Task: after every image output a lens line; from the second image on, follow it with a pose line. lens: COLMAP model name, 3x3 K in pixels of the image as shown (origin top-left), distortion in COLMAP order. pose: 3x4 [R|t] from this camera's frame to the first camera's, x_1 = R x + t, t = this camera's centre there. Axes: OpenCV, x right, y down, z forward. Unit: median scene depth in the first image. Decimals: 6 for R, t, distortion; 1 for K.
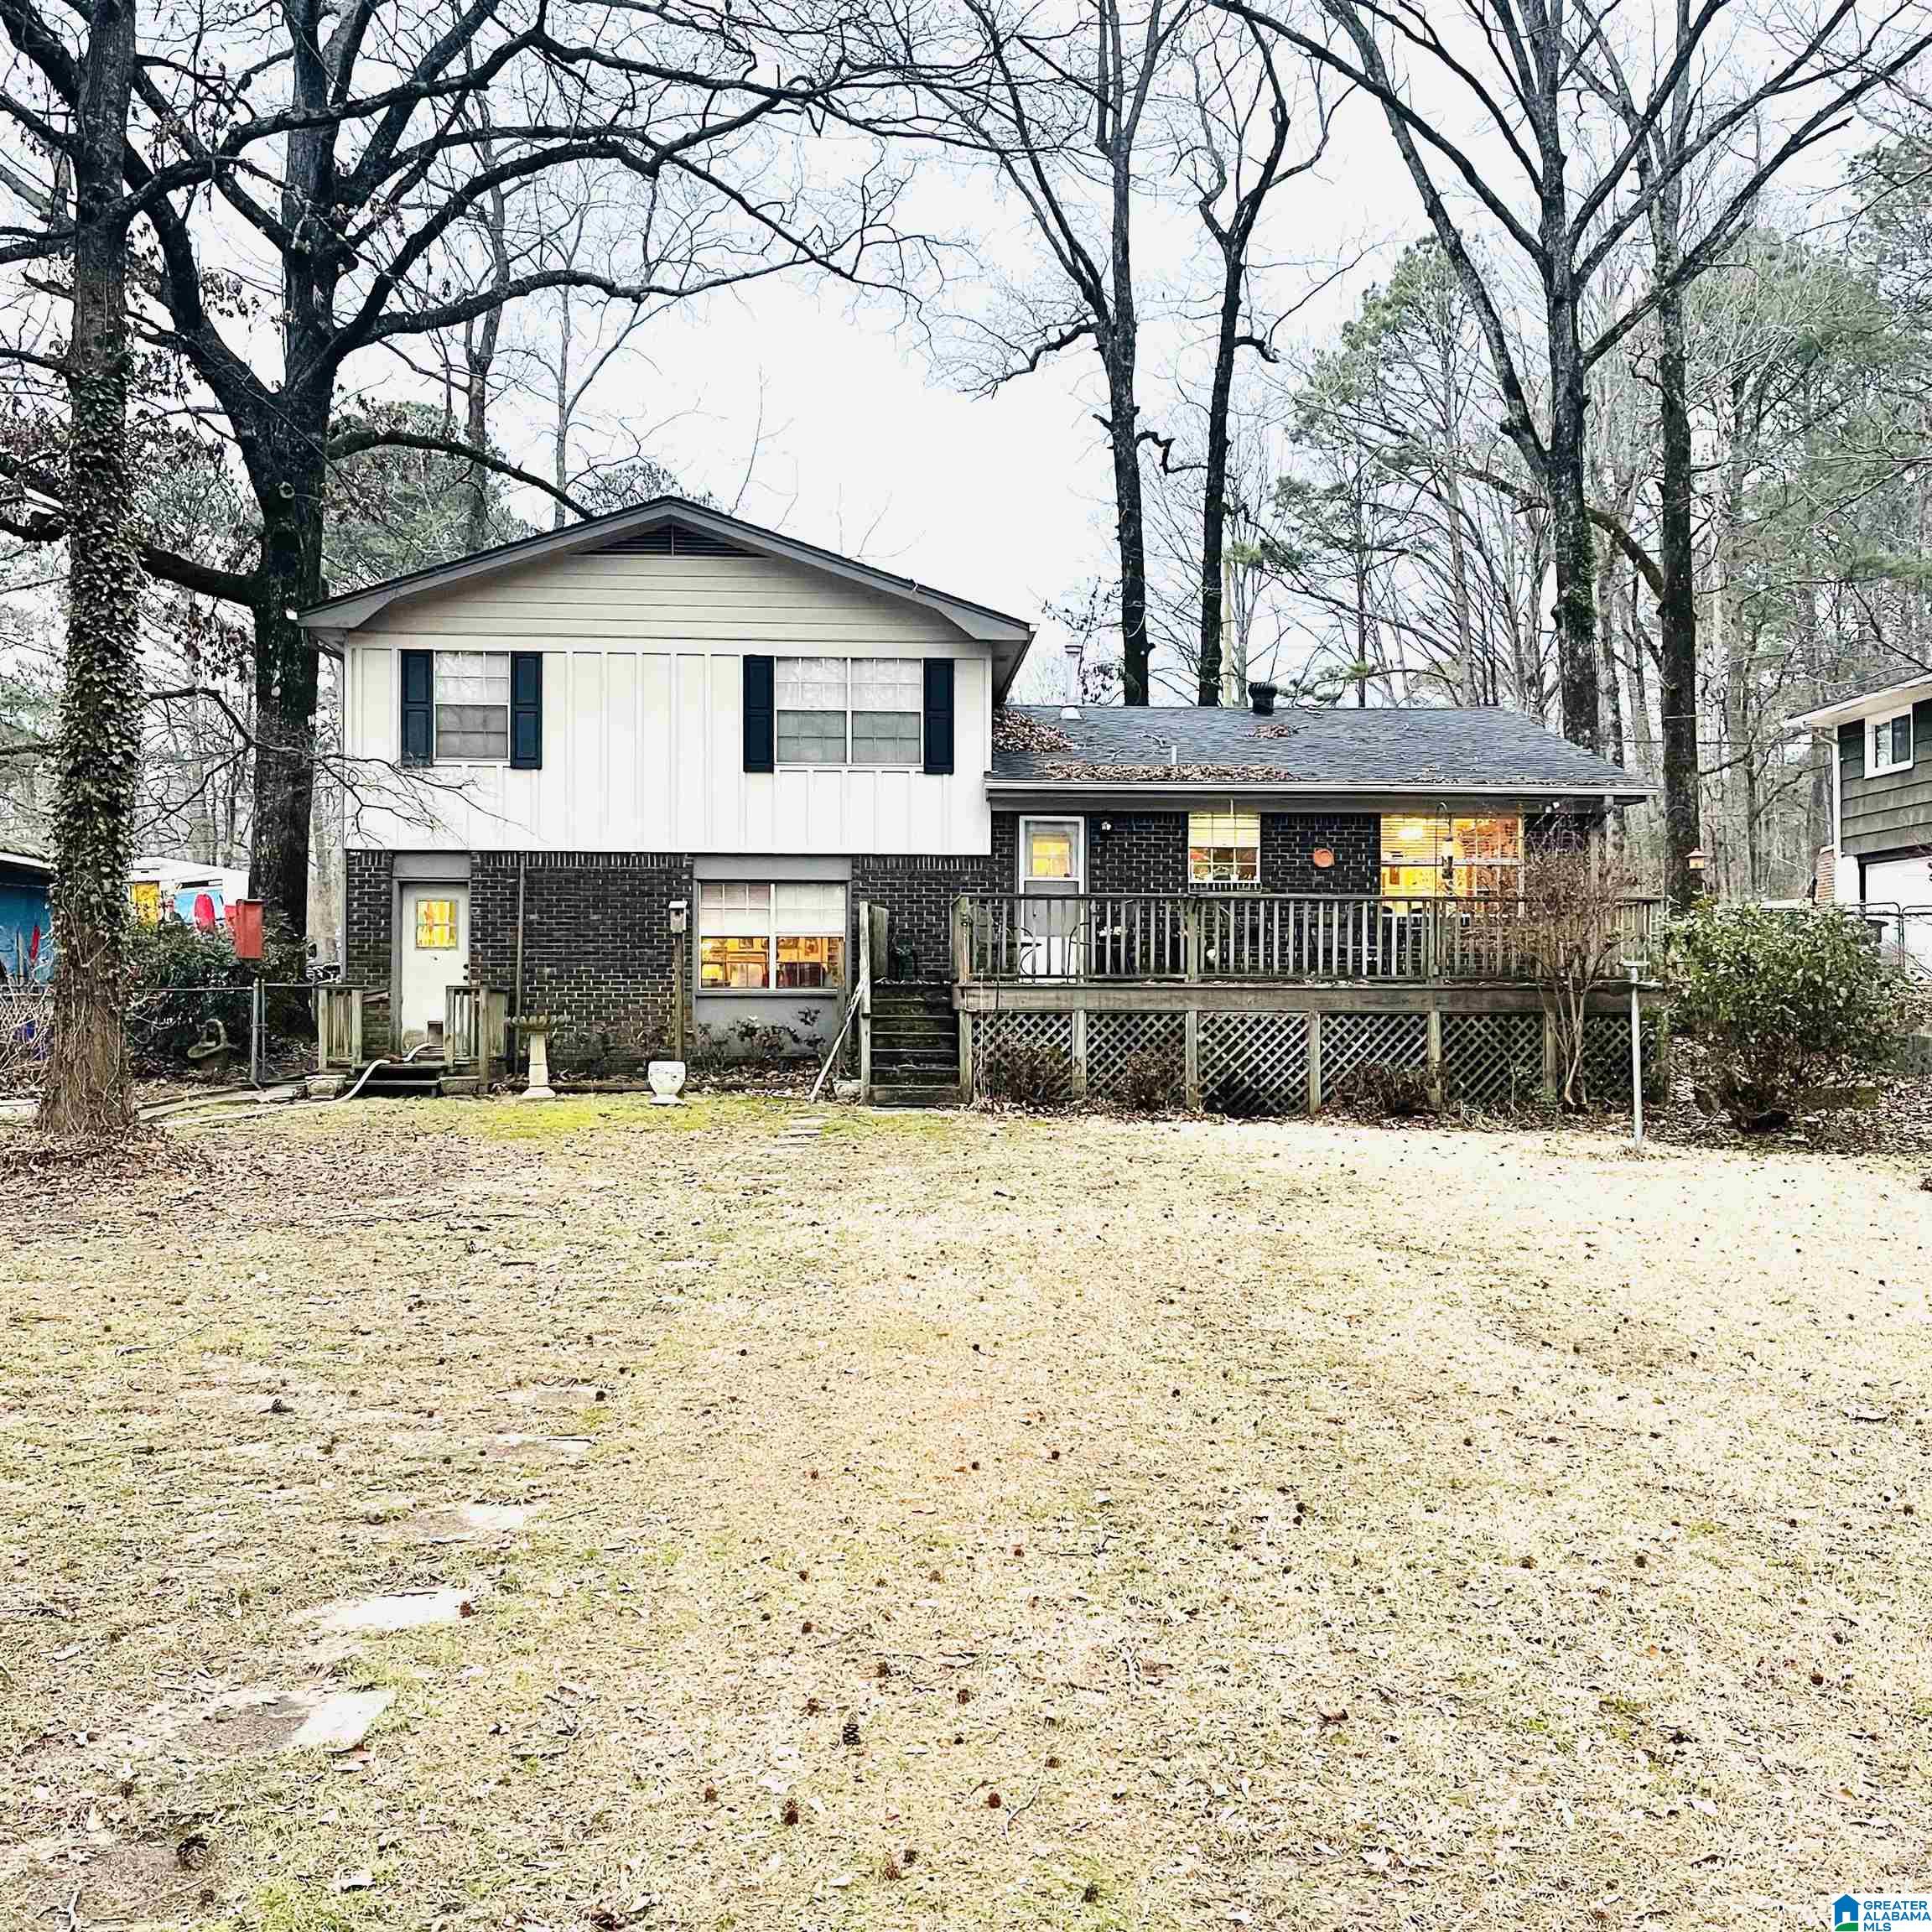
lens RADIAL K [[1949.4, 0, 963.7], [0, 1949.4, 972.5], [0, 0, 1]] dist [0.027646, 0.000000]
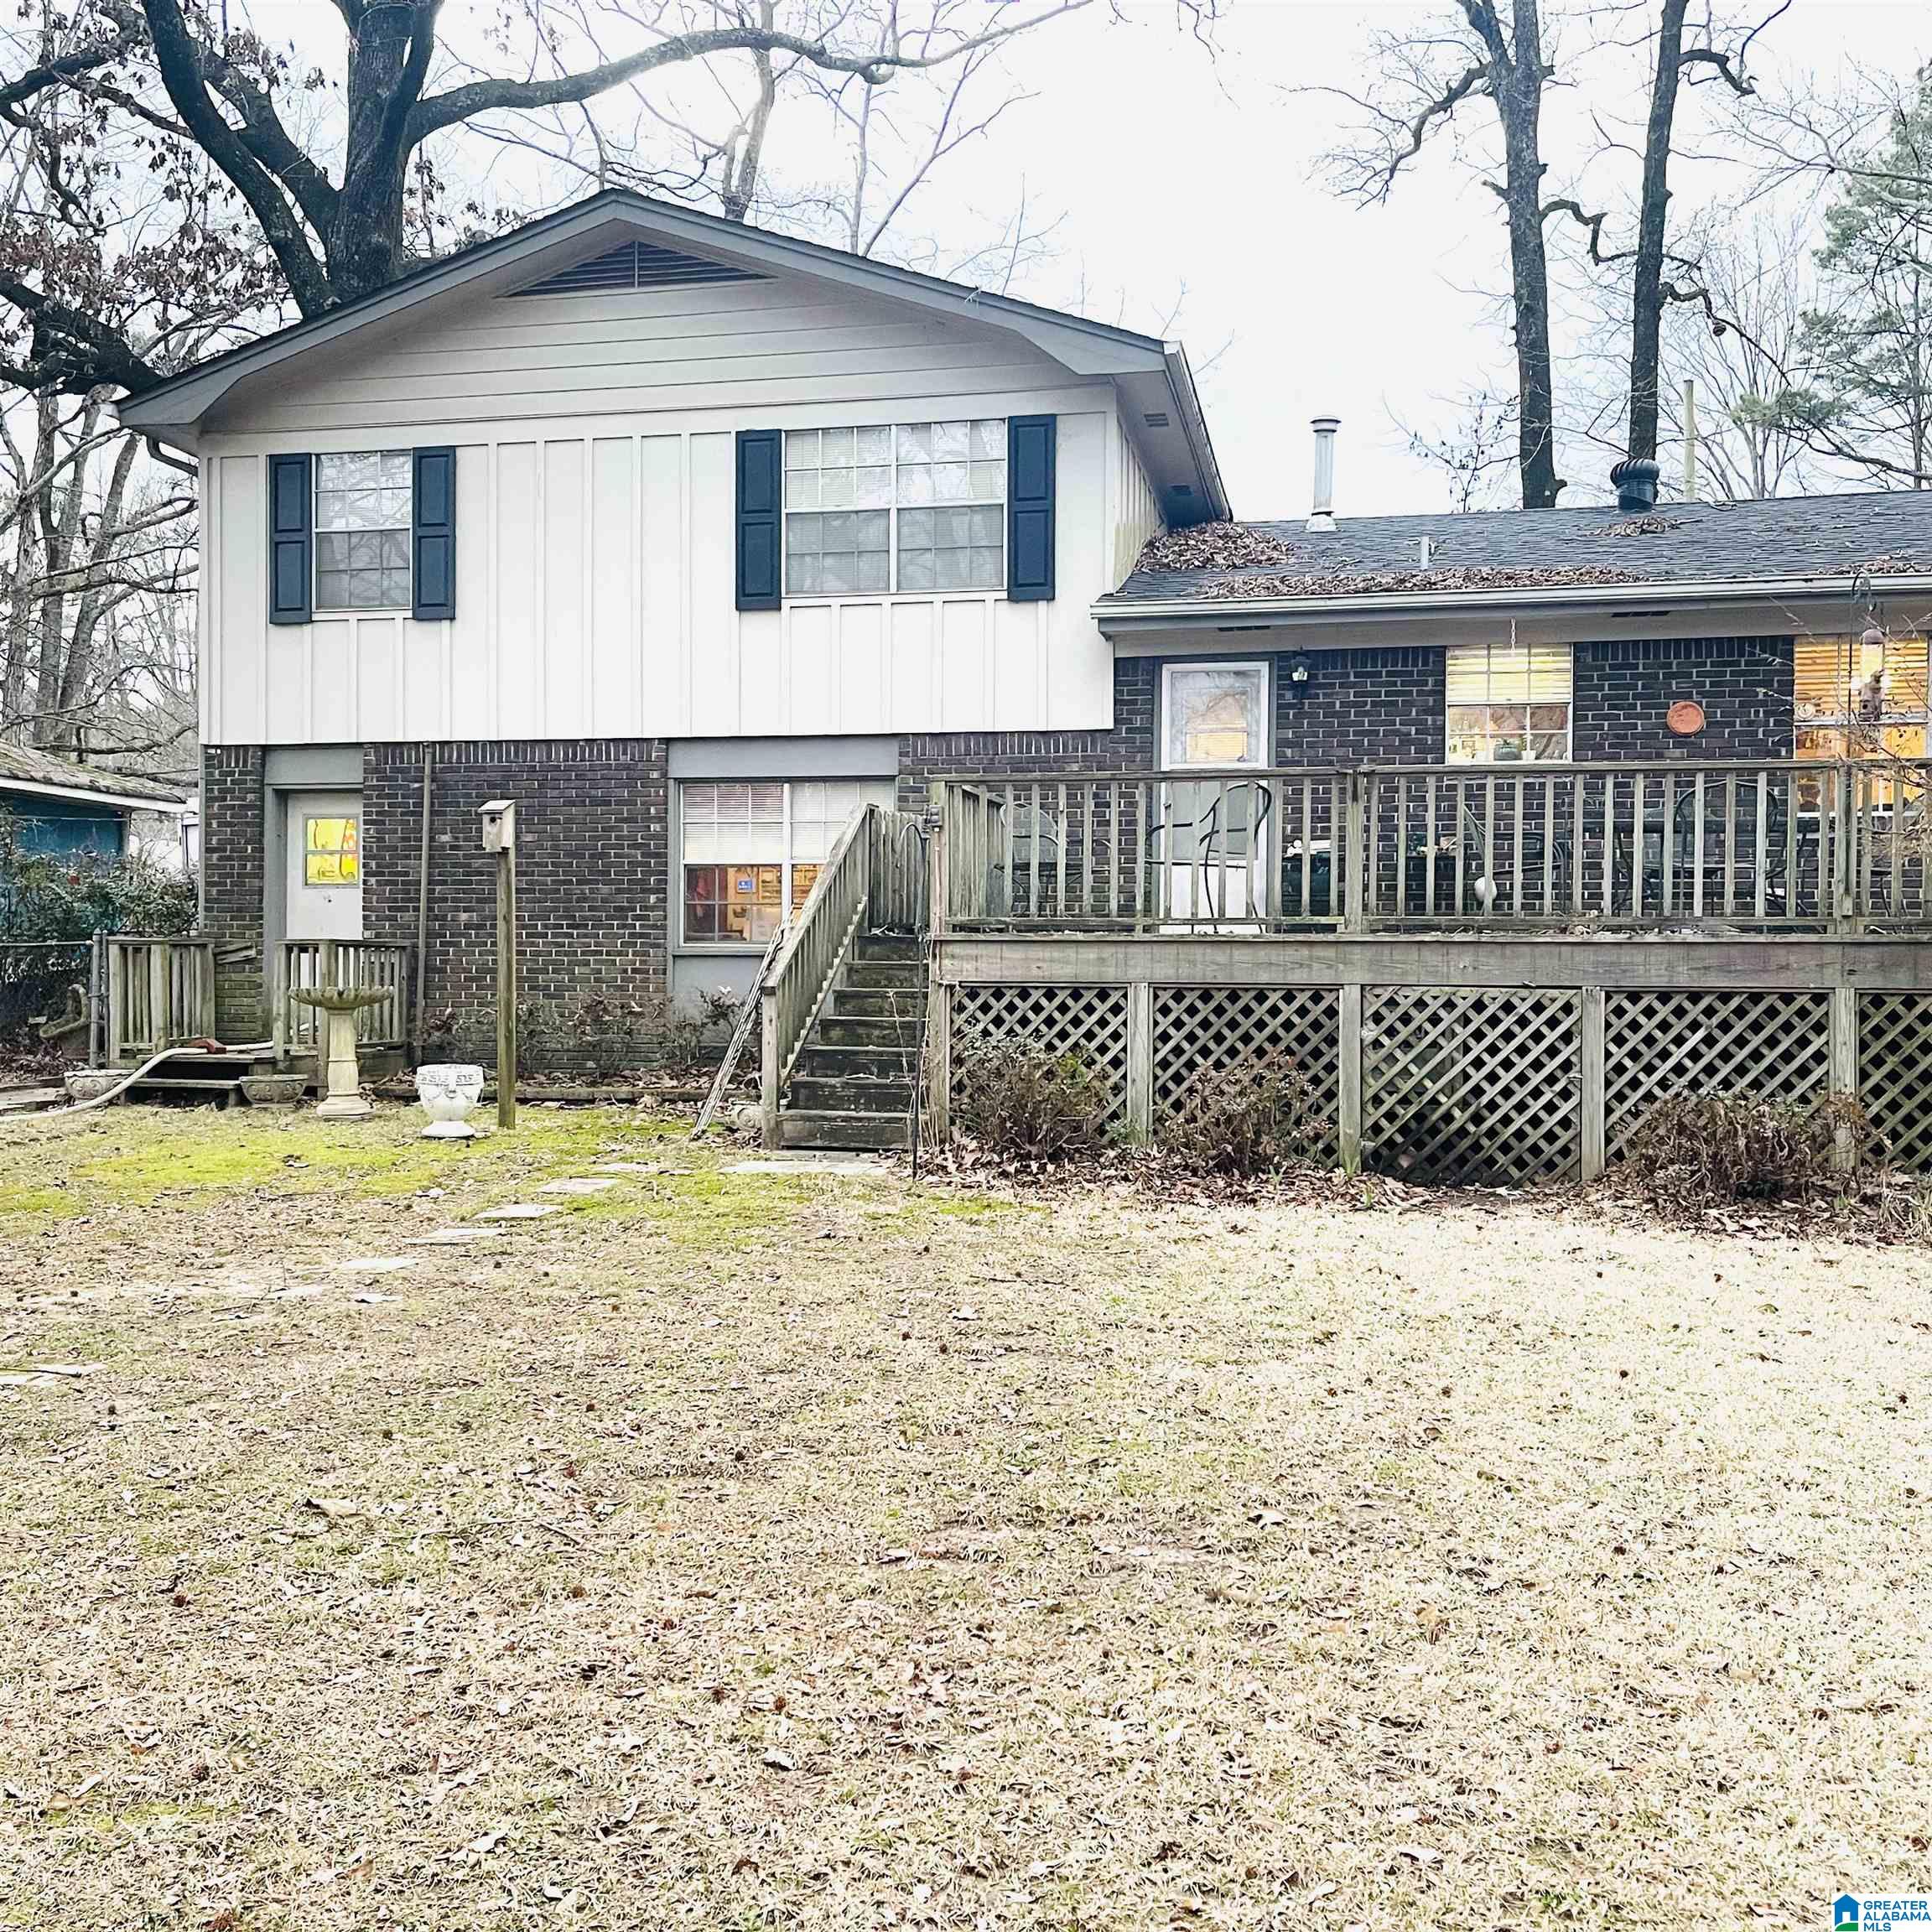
lens RADIAL K [[1949.4, 0, 968.4], [0, 1949.4, 957.1], [0, 0, 1]] dist [0.027646, 0.000000]
pose [[0.965424, 0.000951, -0.260682, 0.132089], [0.003285, 0.999870, 0.015814, 0.002823], [0.260663, -0.016124, 0.965295, 0.387623]]
